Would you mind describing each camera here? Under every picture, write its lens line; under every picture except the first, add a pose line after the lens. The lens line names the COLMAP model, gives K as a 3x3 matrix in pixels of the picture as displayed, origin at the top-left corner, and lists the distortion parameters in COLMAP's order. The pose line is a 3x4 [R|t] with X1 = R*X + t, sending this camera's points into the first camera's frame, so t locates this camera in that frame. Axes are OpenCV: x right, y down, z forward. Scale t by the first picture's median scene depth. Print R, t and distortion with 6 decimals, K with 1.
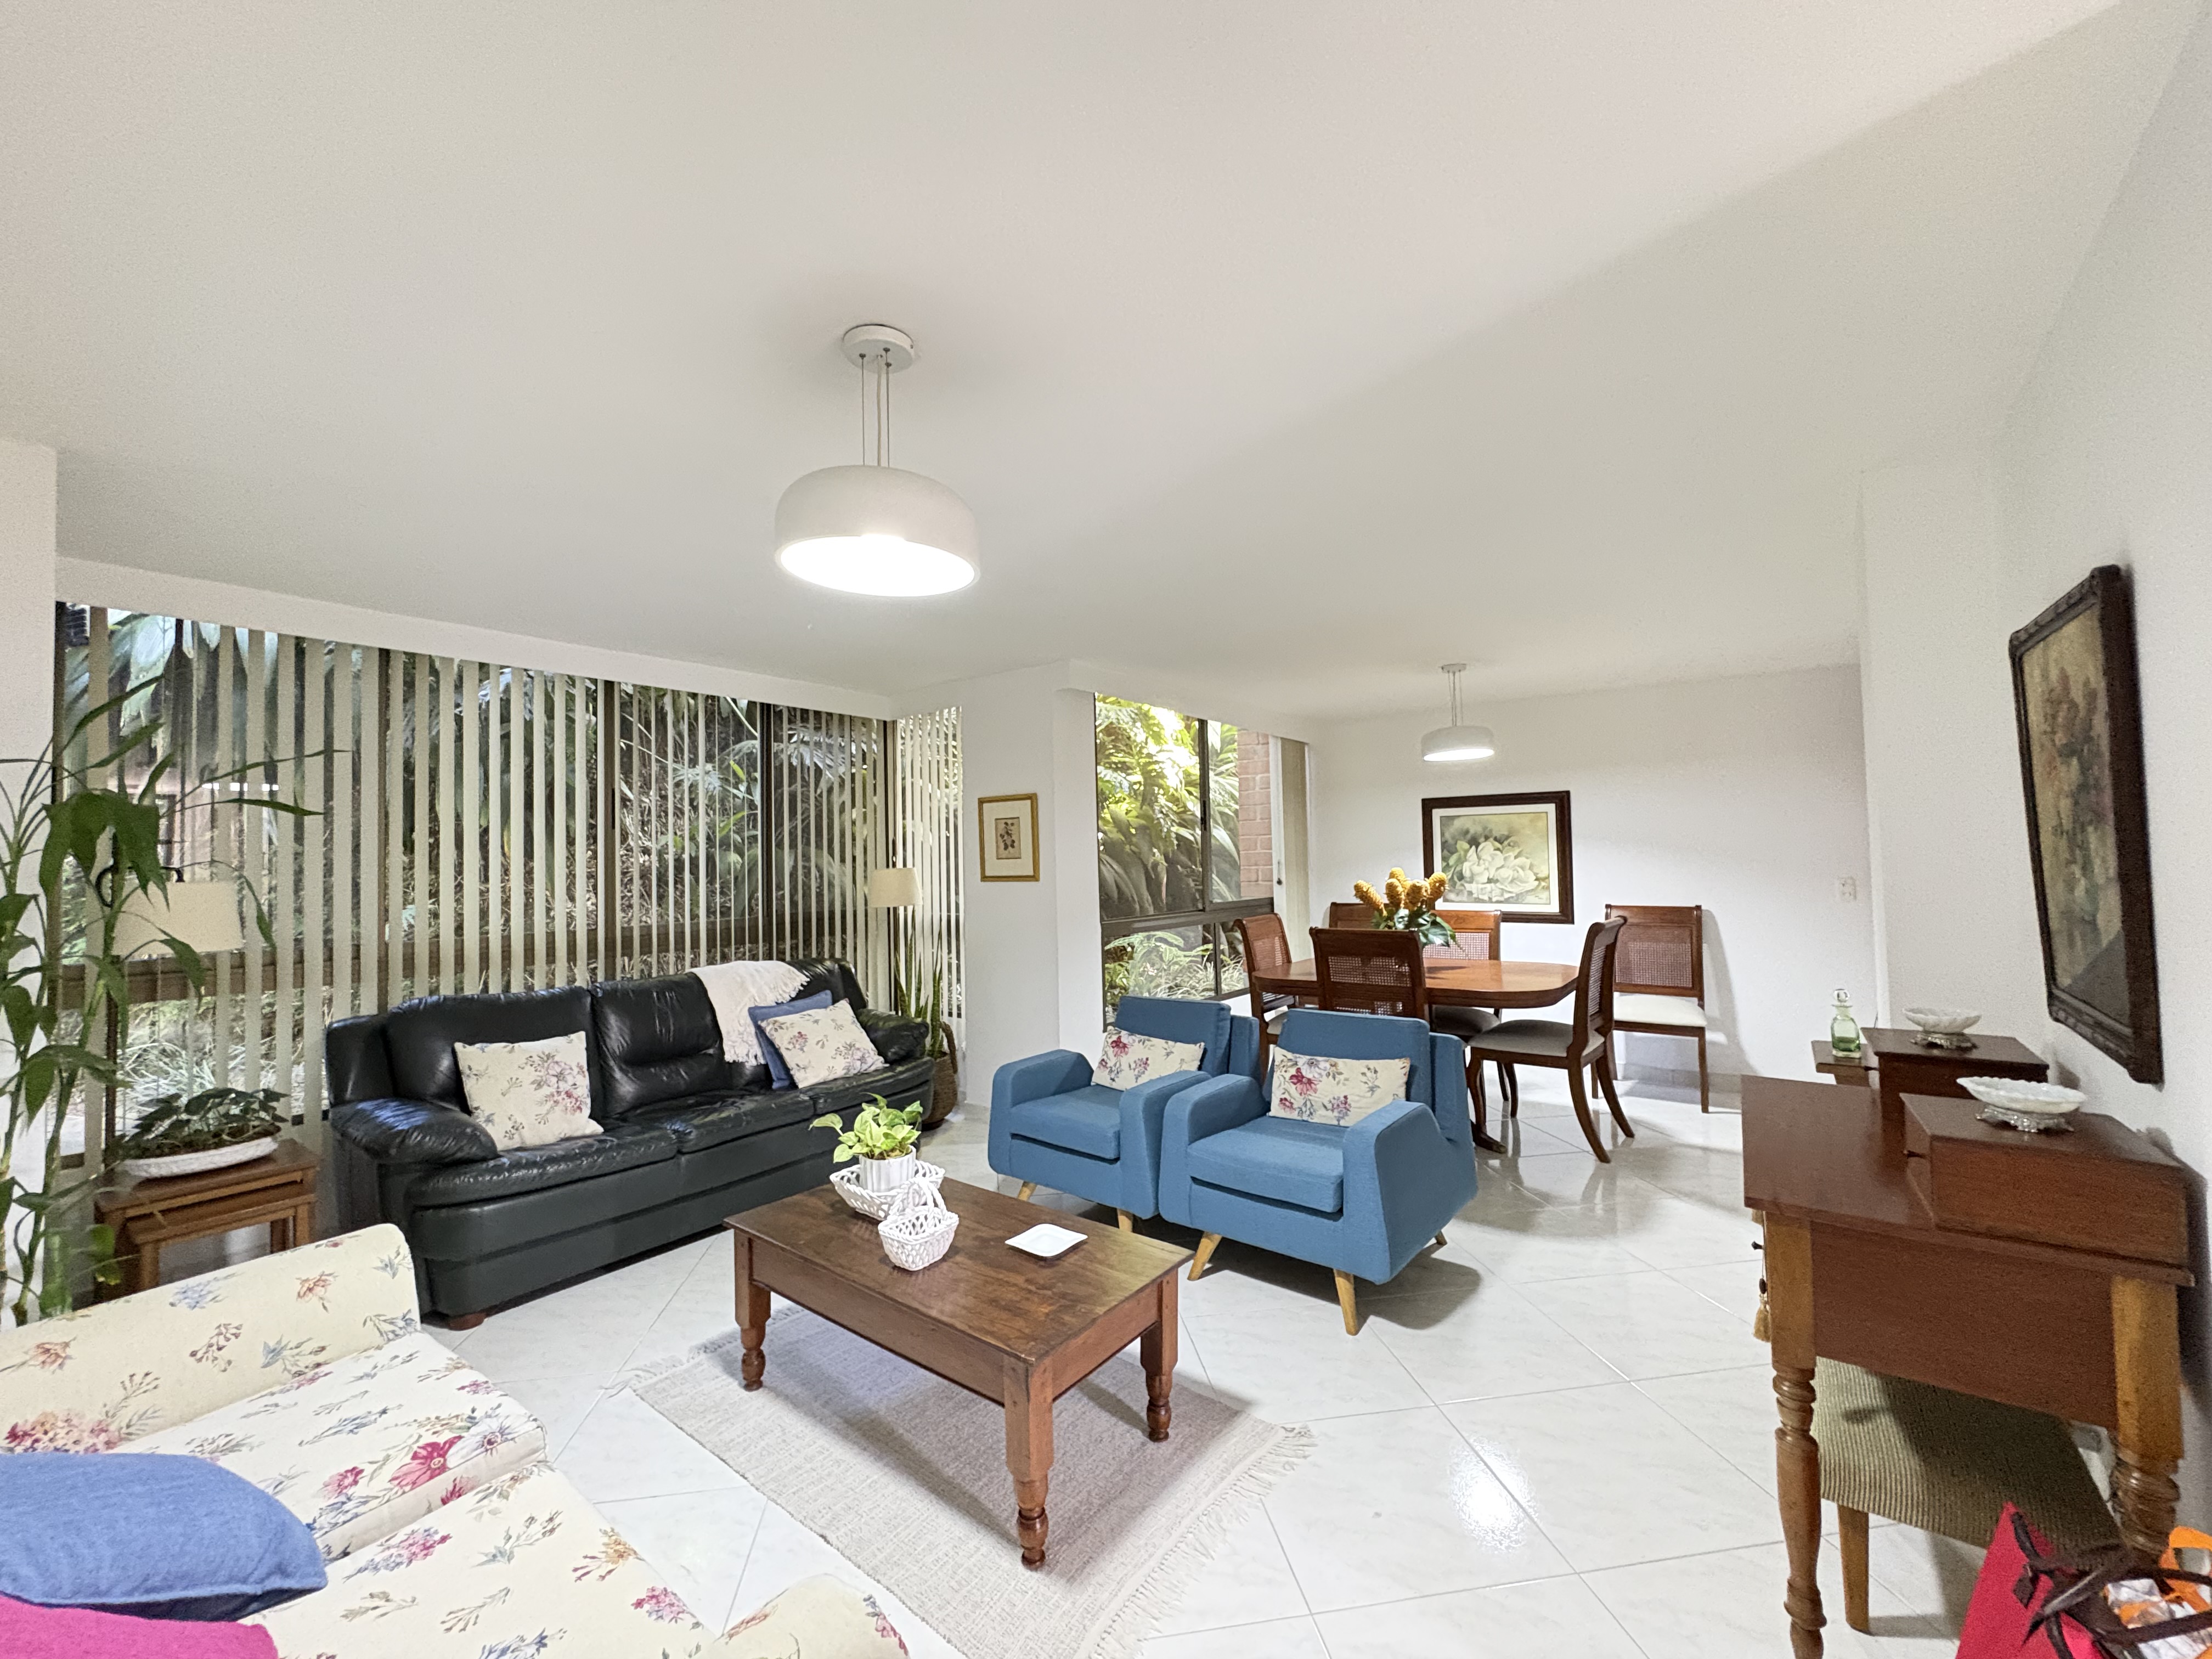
lens RADIAL K [[882.0, 0, 1102.5], [0, 882.0, 833.5], [0, 0, 1]] dist [-0.000605, -0.000013]
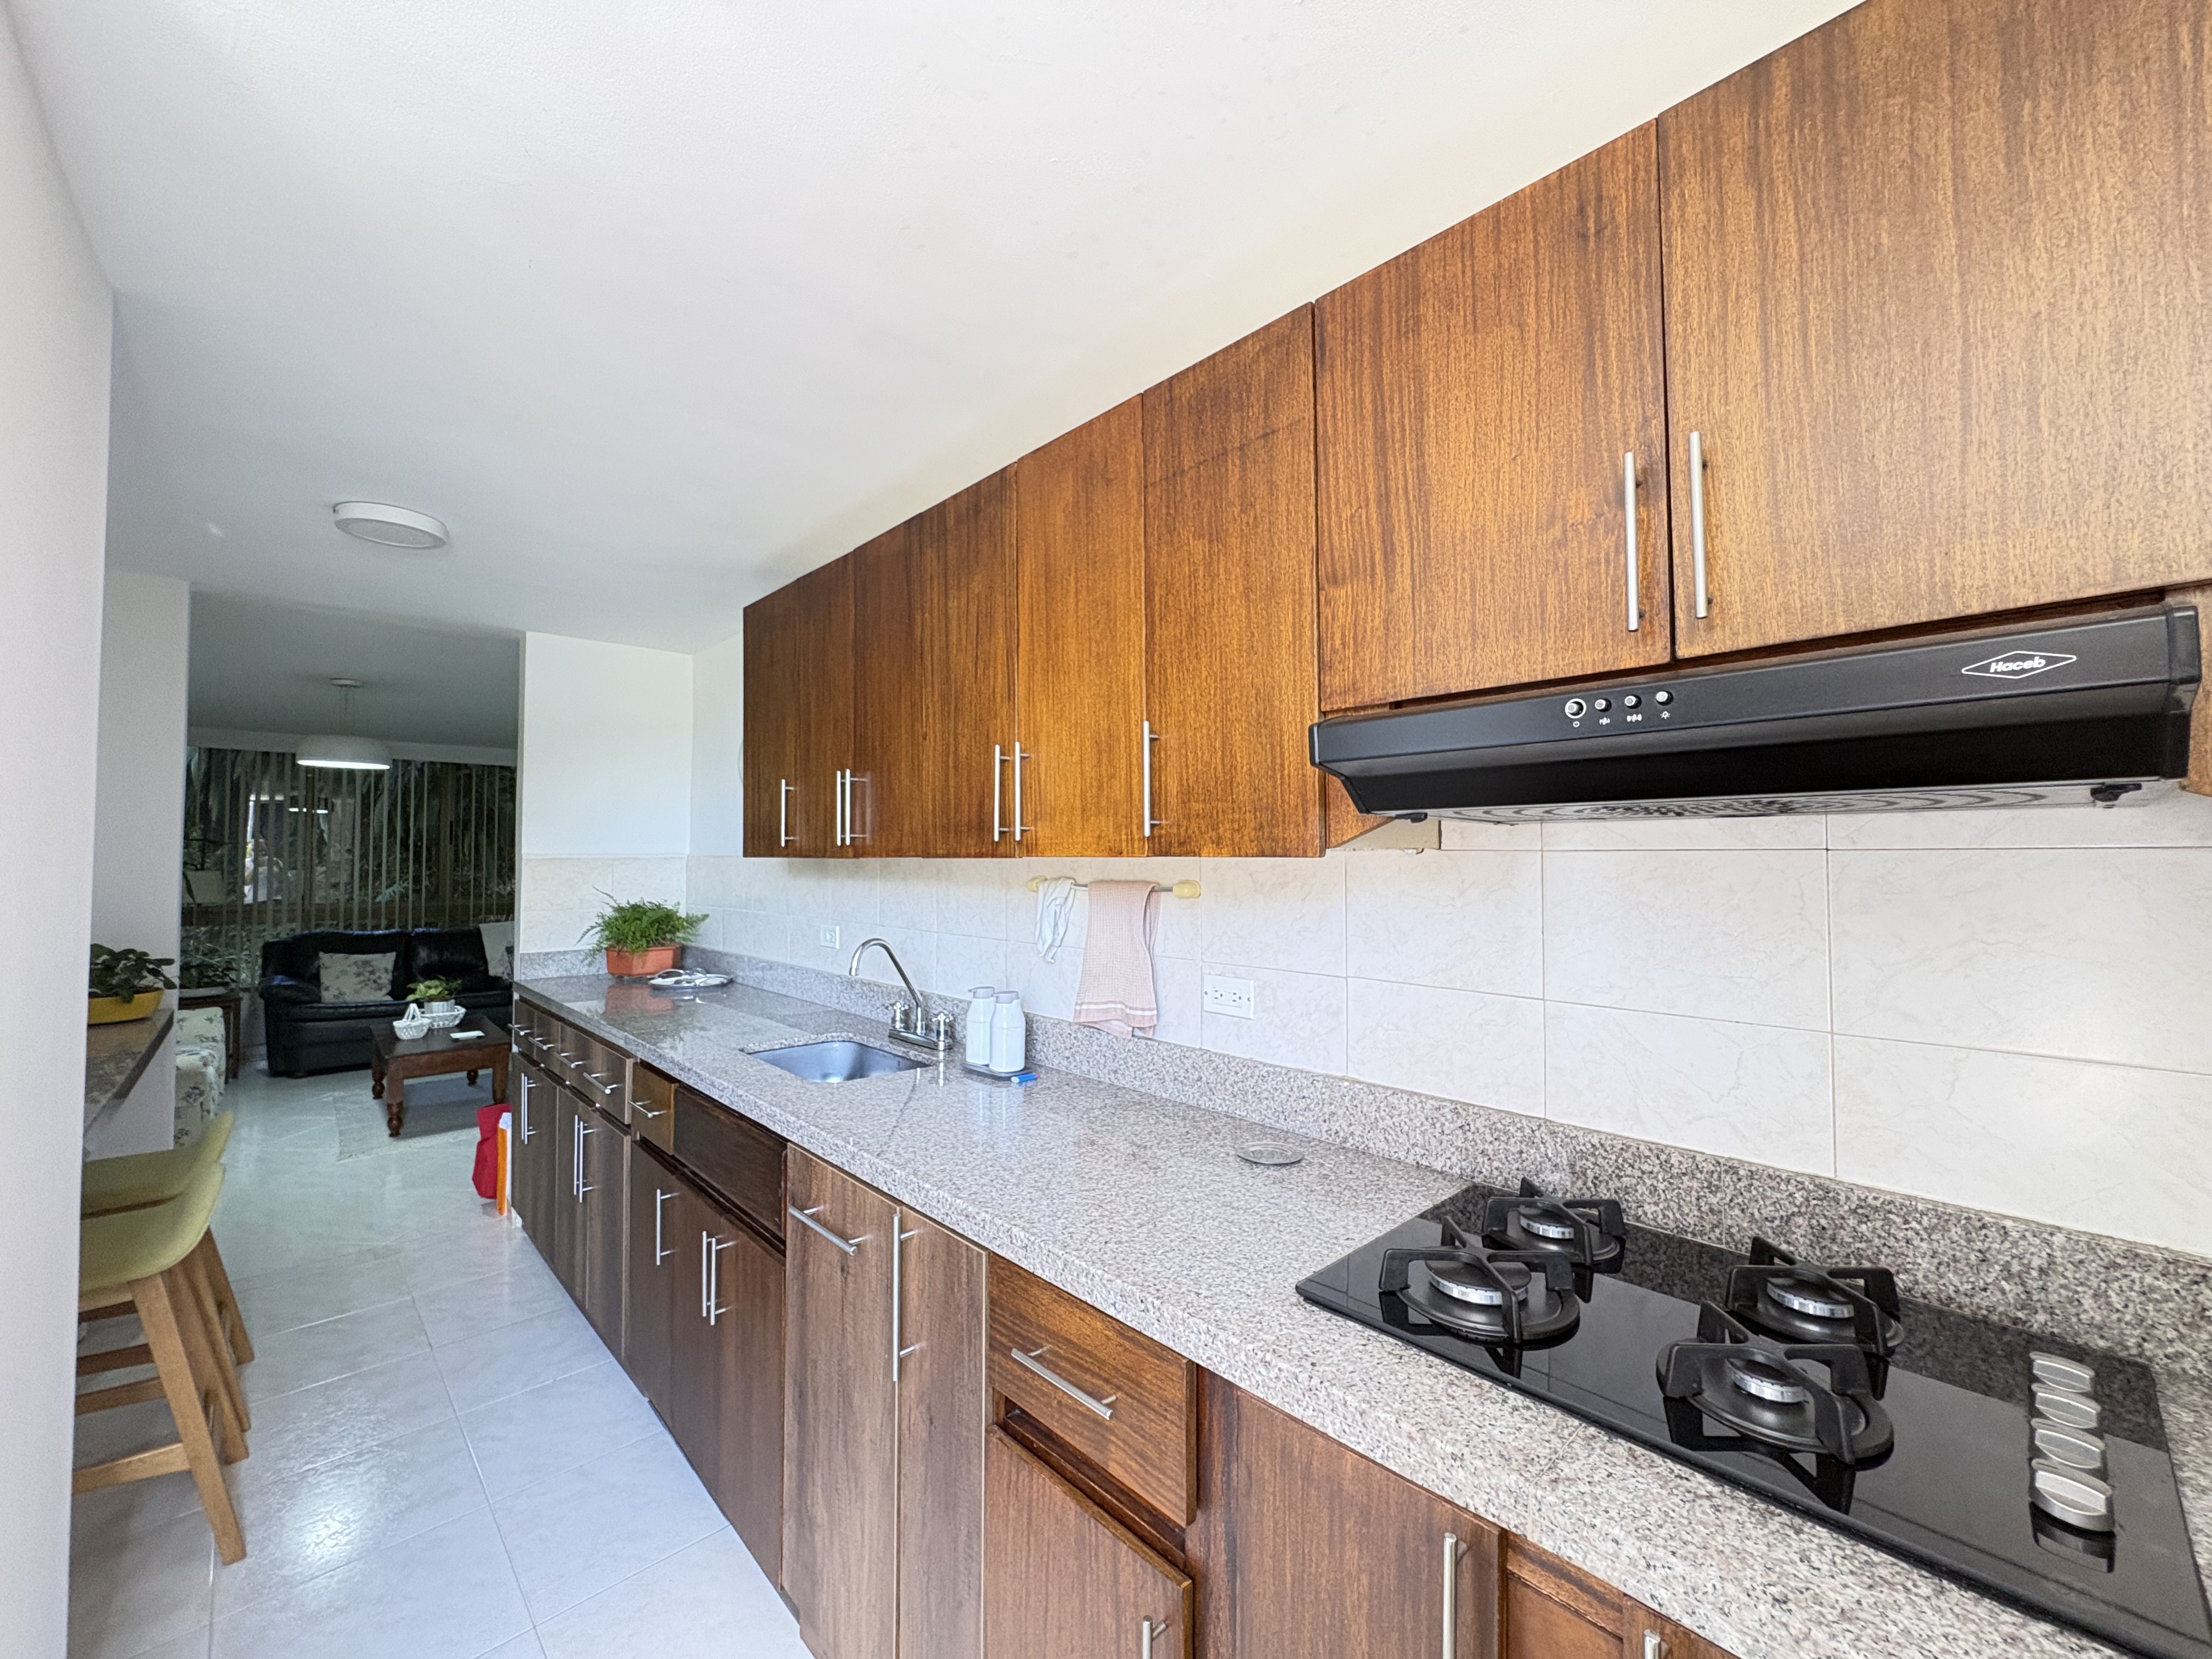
lens RADIAL K [[882.0, 0, 1105.4], [0, 882.0, 832.3], [0, 0, 1]] dist [-0.000605, -0.000013]
pose [[0.987502, 0.014196, -0.156967, 0.300749], [-0.014816, 0.999886, -0.002782, -0.012475], [0.156910, 0.005073, 0.987600, -0.157242]]
